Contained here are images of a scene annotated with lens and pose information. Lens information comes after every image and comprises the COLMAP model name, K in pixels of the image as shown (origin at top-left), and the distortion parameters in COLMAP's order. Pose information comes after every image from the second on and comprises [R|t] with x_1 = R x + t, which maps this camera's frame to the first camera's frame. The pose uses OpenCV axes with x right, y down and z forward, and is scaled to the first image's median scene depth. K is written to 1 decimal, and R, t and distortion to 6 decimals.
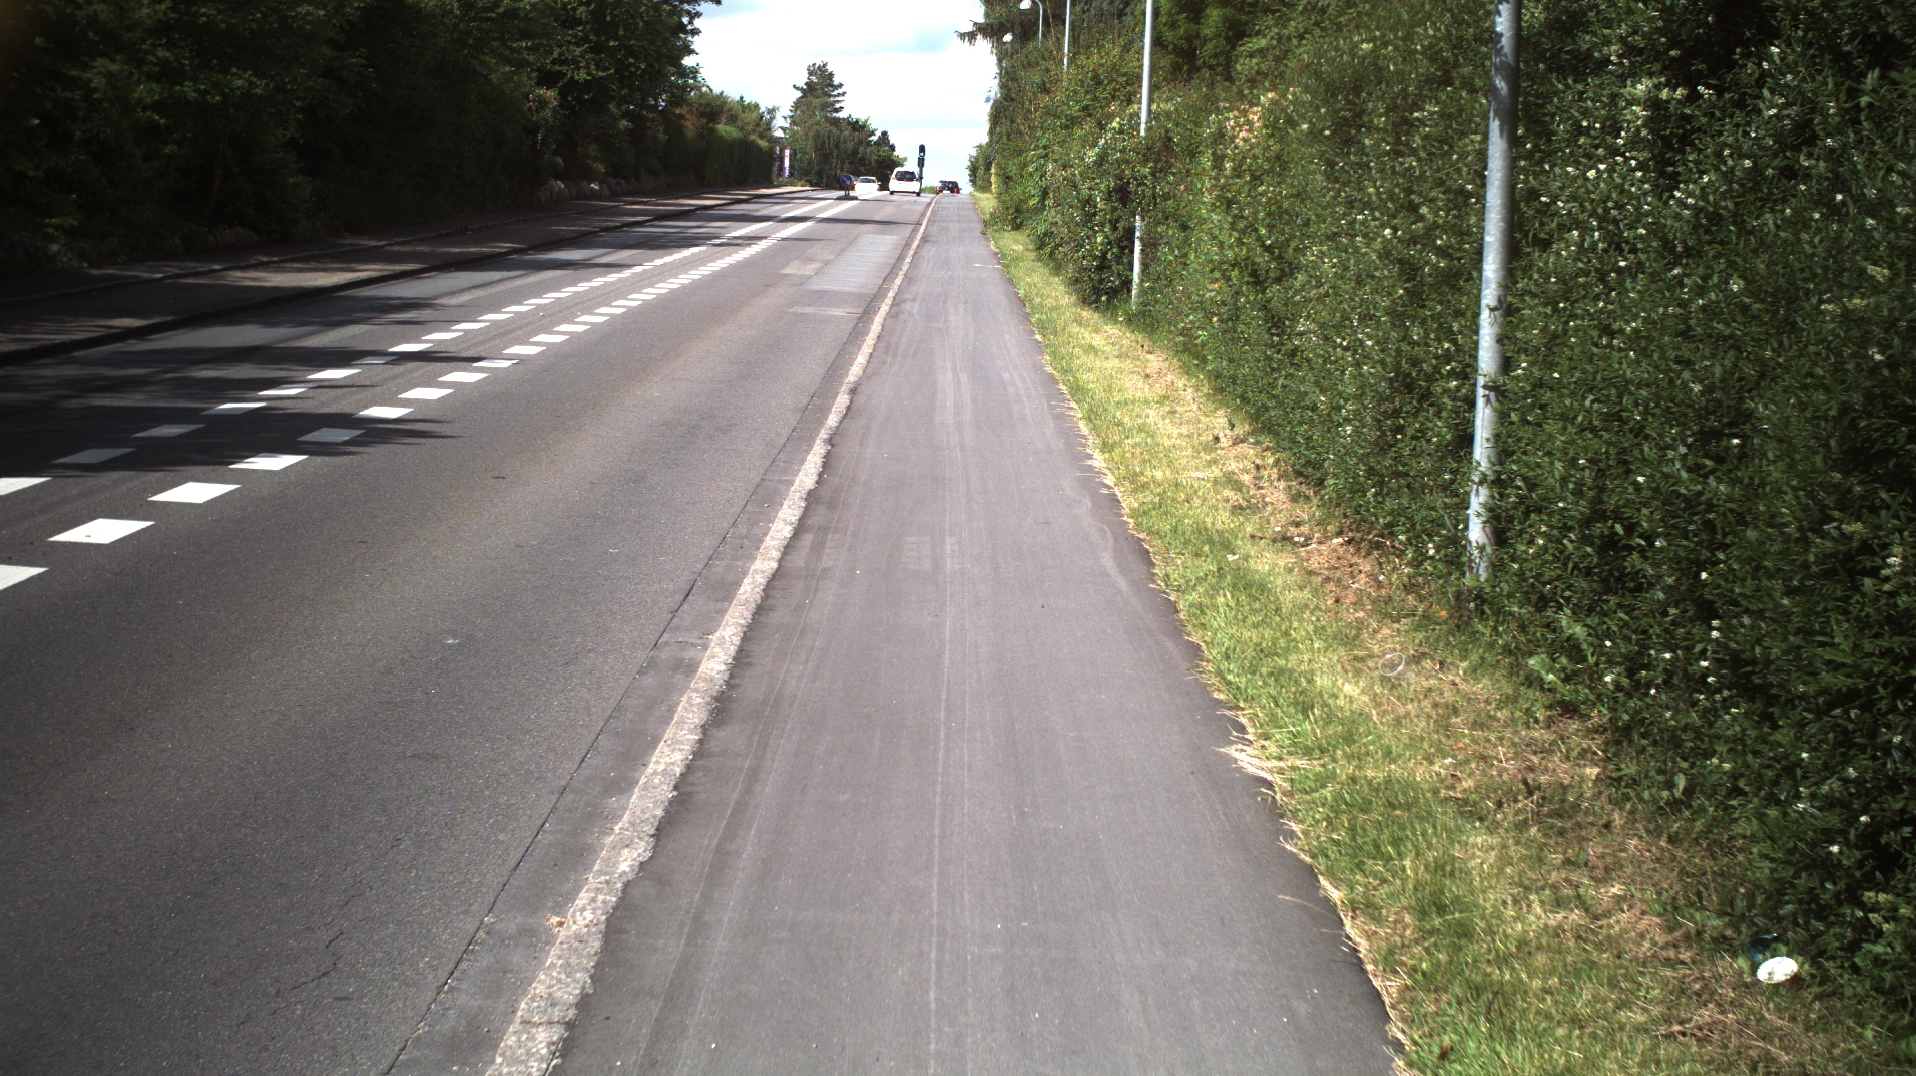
lens RADIAL K [[3126.8, 0, 958.0], [0, 3126.8, 538.0], [0, 0, 1]] dist [-0.276582, 0.309378]
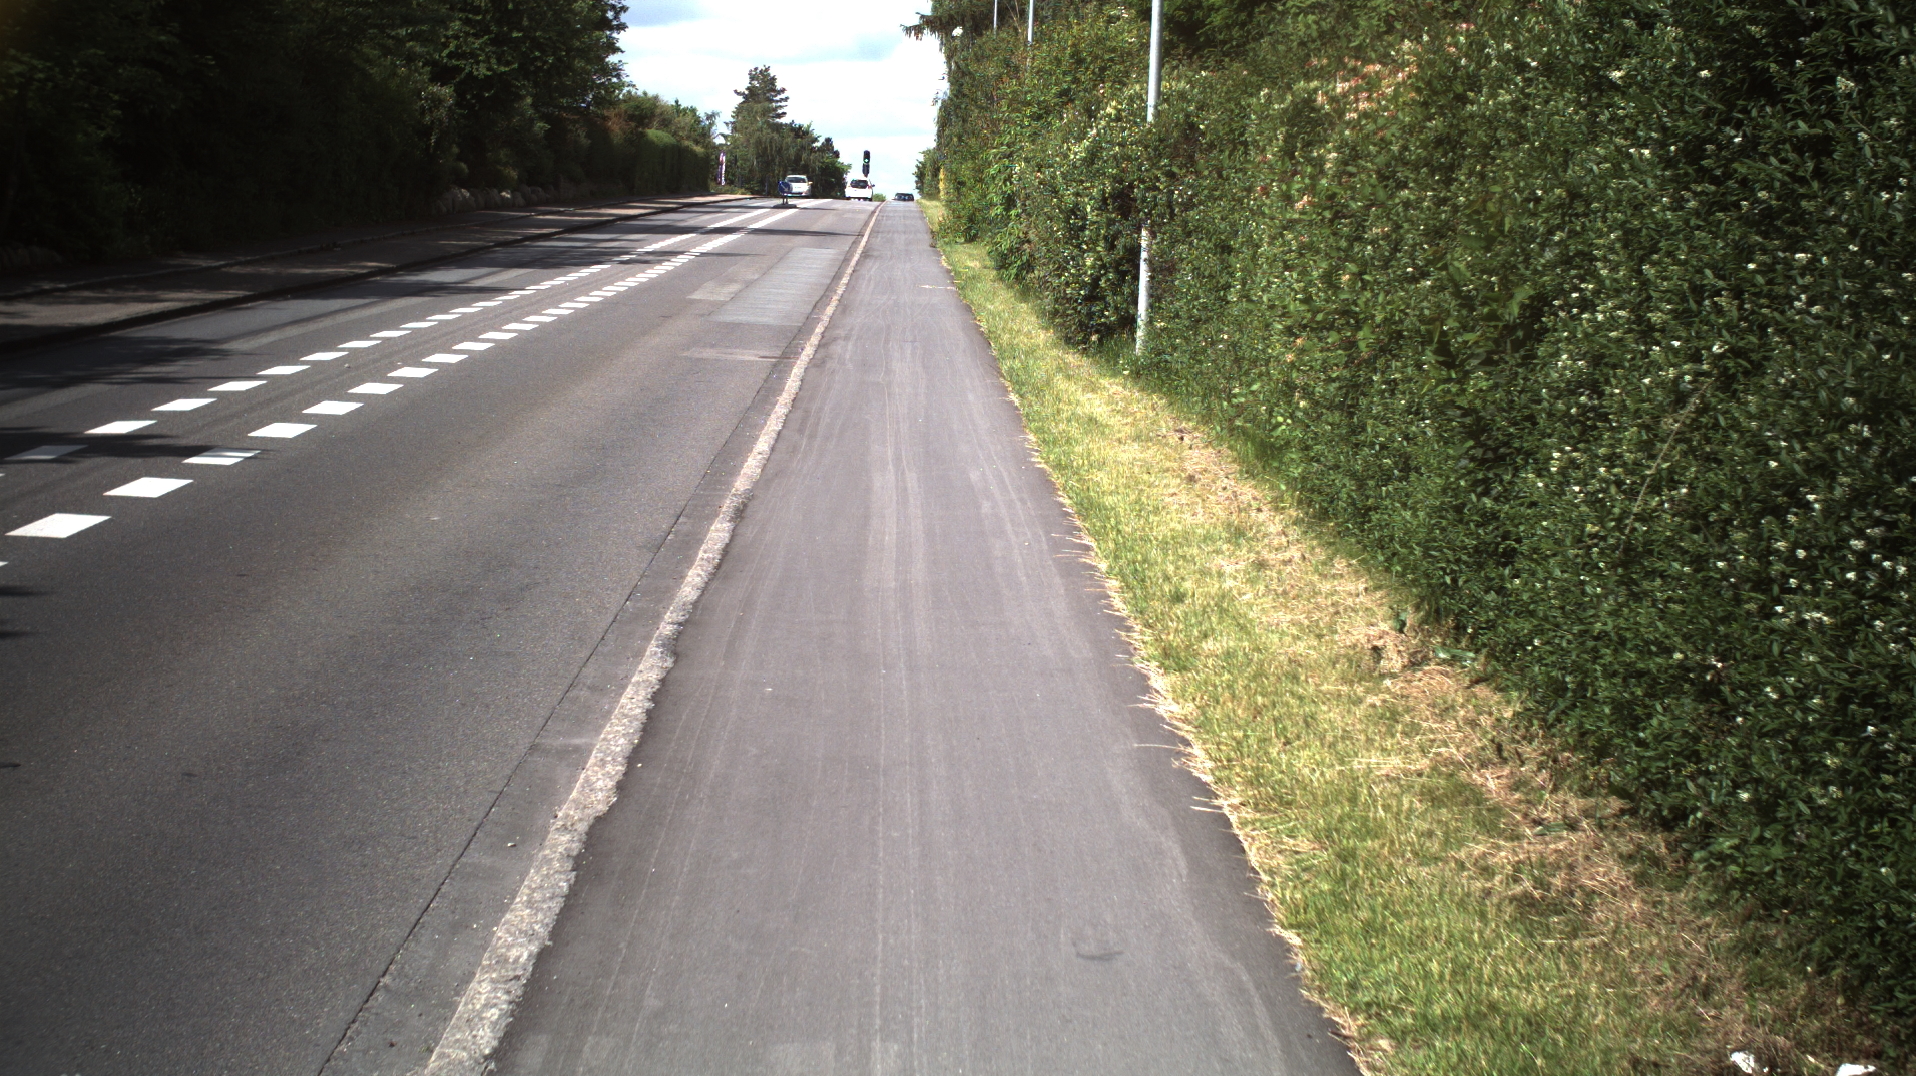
lens RADIAL K [[3126.8, 0, 958.0], [0, 3126.8, 538.0], [0, 0, 1]] dist [-0.276582, 0.309378]
pose [[0.999850, -0.004352, 0.016748, 0.000240], [0.004392, 0.999988, -0.002365, -0.022188], [-0.016738, 0.002438, 0.999857, 0.200034]]
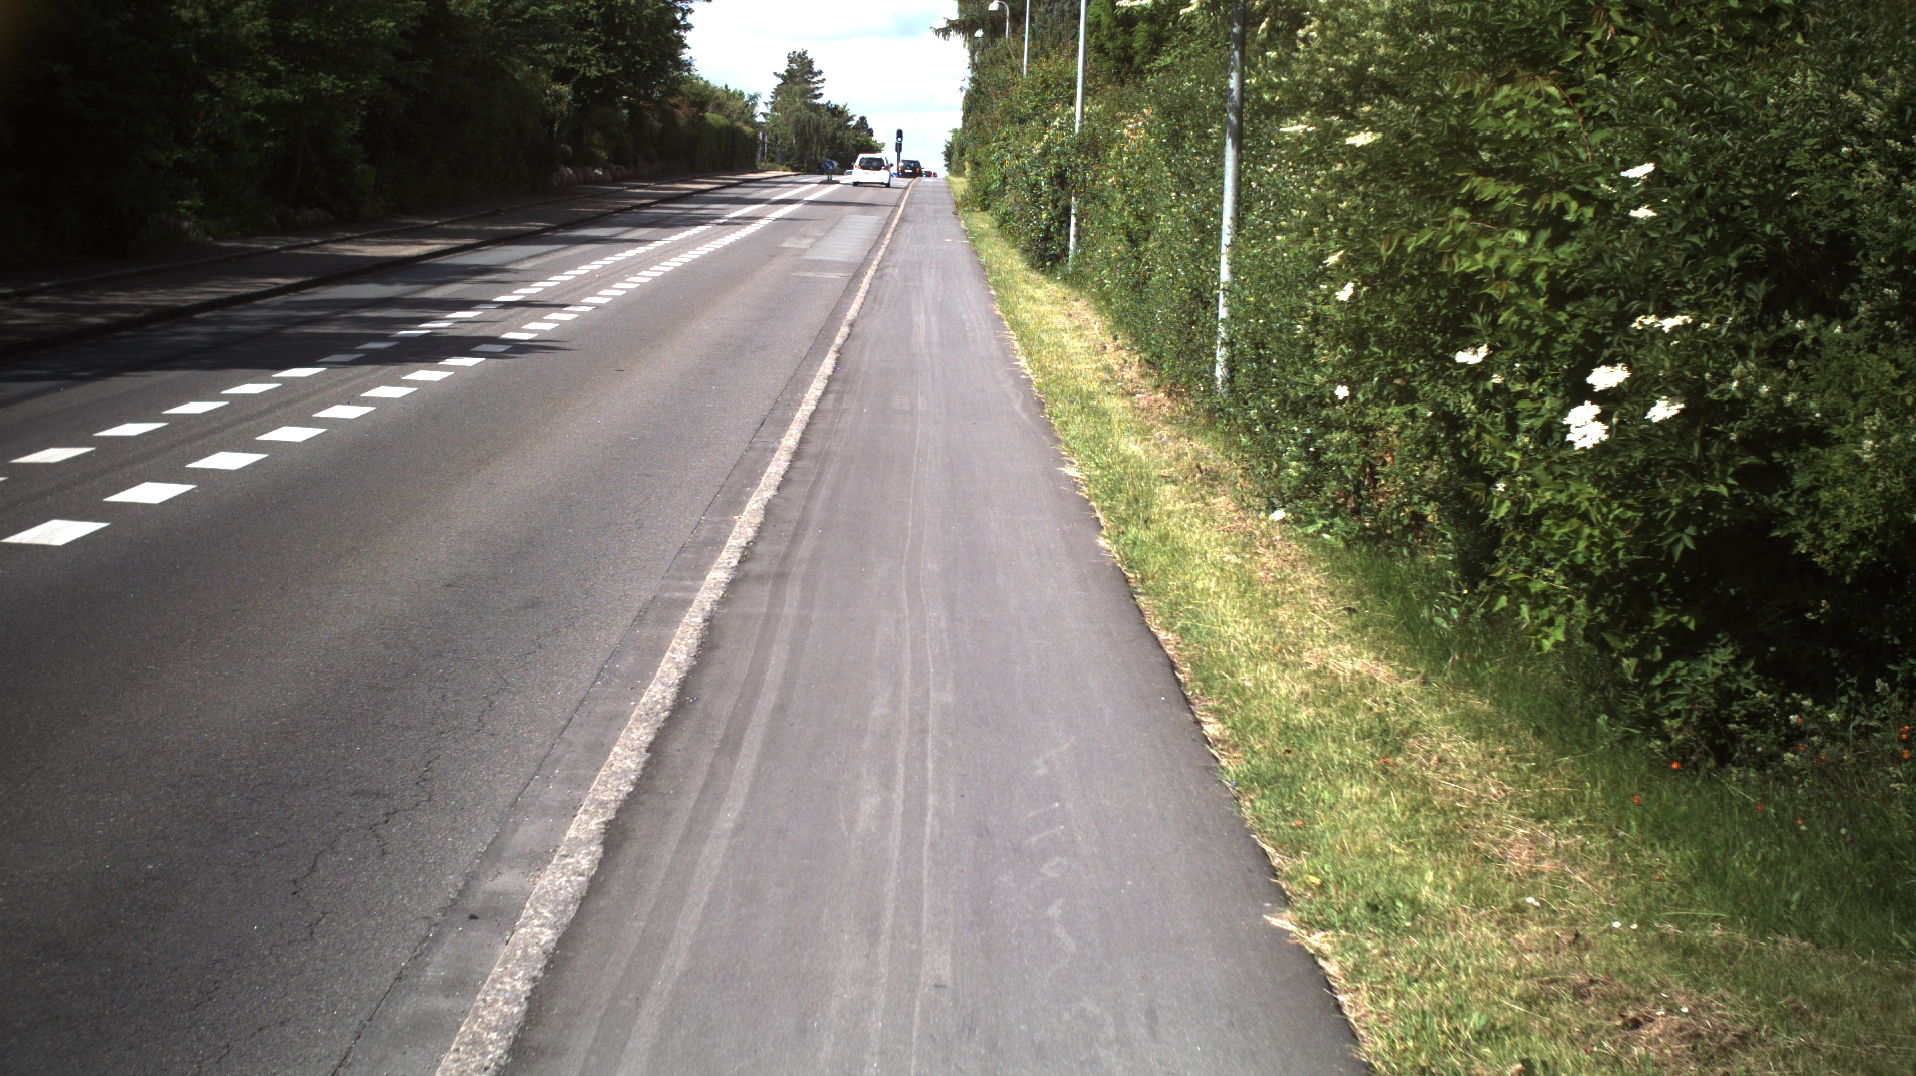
lens RADIAL K [[3126.8, 0, 958.0], [0, 3126.8, 538.0], [0, 0, 1]] dist [-0.276582, 0.309378]
pose [[0.999972, -0.002723, 0.006975, 0.001731], [0.002686, 0.999982, 0.005283, 0.021513], [-0.006989, -0.005264, 0.999962, -0.200599]]
